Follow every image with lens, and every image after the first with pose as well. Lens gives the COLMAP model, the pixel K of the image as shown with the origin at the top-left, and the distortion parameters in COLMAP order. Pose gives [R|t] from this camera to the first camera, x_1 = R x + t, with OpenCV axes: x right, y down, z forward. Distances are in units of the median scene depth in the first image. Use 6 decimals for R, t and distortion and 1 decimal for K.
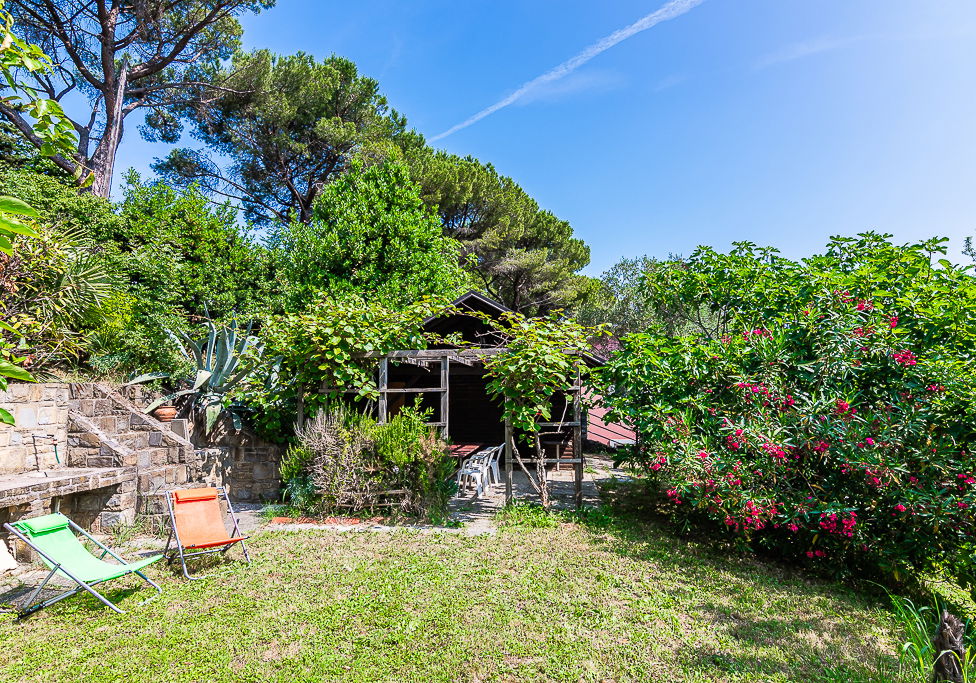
lens RADIAL K [[511.1, 0, 487.5], [0, 511.1, 349.4], [0, 0, 1]] dist [0.002886, 0.000828]
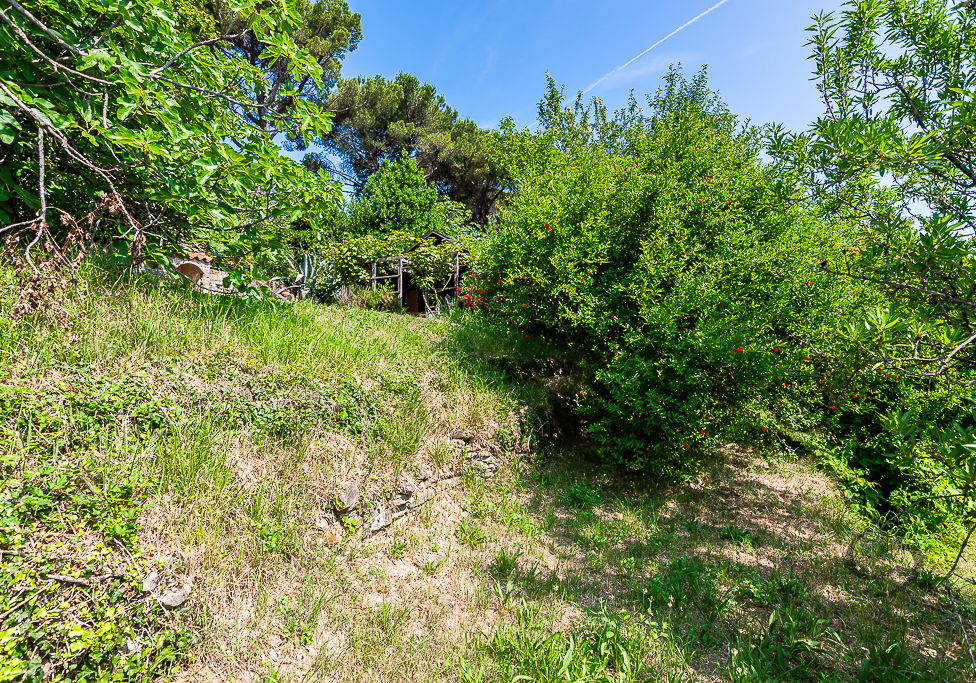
lens RADIAL K [[490.0, 0, 485.2], [0, 490.0, 345.0], [0, 0, 1]] dist [0.001390, -0.000068]
pose [[0.968770, -0.013990, -0.247568, 0.498693], [0.031517, 0.997256, 0.066979, 0.158969], [0.245952, -0.072690, 0.966553, -0.582705]]
